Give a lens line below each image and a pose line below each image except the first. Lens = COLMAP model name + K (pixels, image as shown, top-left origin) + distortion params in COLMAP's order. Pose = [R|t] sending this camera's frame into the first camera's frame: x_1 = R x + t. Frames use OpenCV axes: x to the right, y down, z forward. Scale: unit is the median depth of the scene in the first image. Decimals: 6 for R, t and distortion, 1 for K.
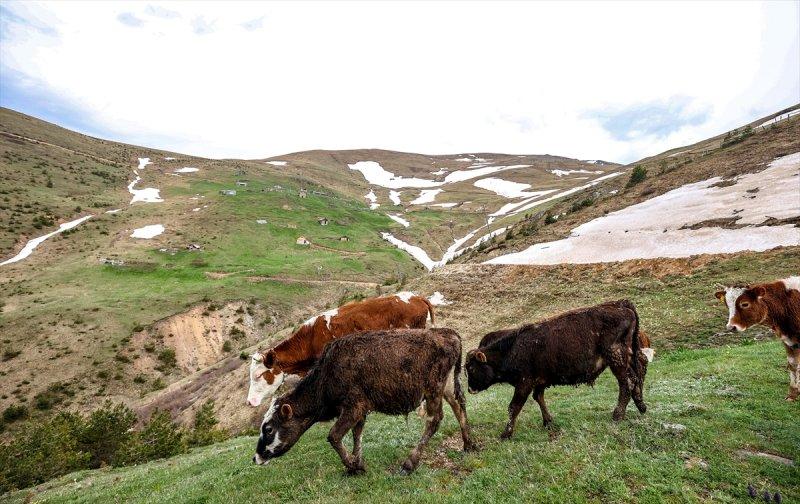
lens RADIAL K [[380.8, 0, 401.6], [0, 380.8, 219.2], [0, 0, 1]] dist [-0.000340, 0.000235]
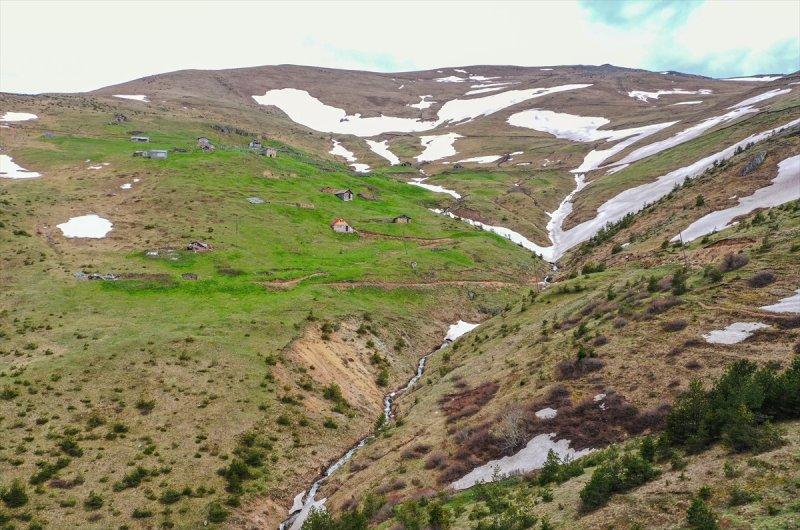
lens RADIAL K [[683.8, 0, 399.4], [0, 683.8, 289.7], [0, 0, 1]] dist [0.010872, 0.001989]
pose [[0.988475, -0.076814, 0.130450, -0.200312], [0.057876, 0.987998, 0.143217, 0.003170], [-0.139885, -0.134017, 0.981056, -0.056141]]
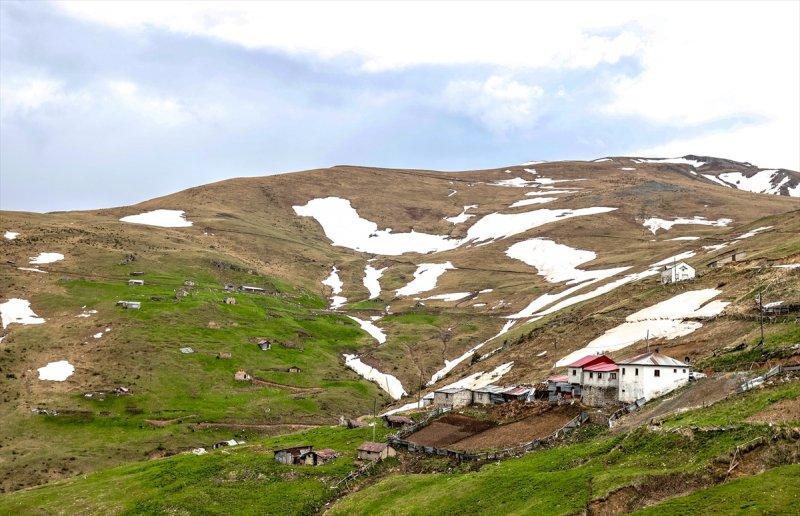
lens RADIAL K [[834.1, 0, 403.7], [0, 834.1, 285.9], [0, 0, 1]] dist [0.001009, -0.002015]
pose [[0.999434, -0.031795, -0.011008, 0.065400], [0.031882, 0.999461, 0.007845, -0.083765], [0.010753, -0.008191, 0.999909, -0.467386]]
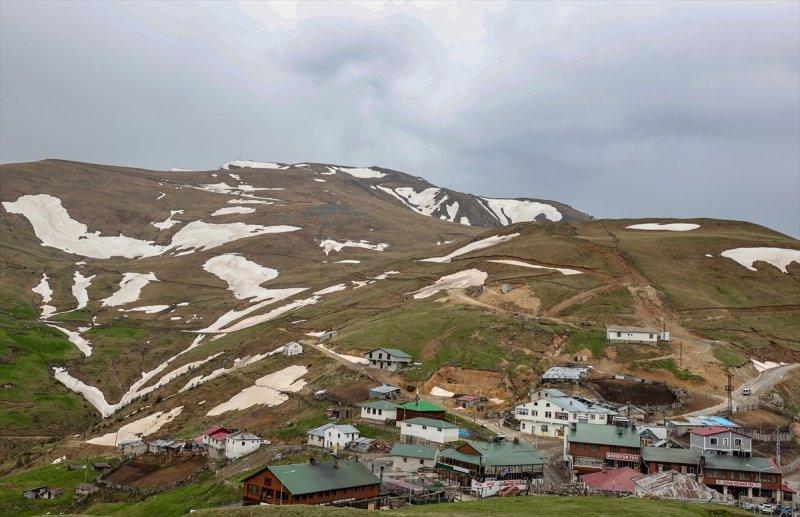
lens RADIAL K [[797.5, 0, 378.0], [0, 797.5, 238.8], [0, 0, 1]] dist [-0.003261, -0.001671]
pose [[0.951529, 0.015341, 0.307177, 0.068694], [-0.011331, 0.999826, -0.014834, -0.189432], [-0.307351, 0.010635, 0.951537, -0.743867]]
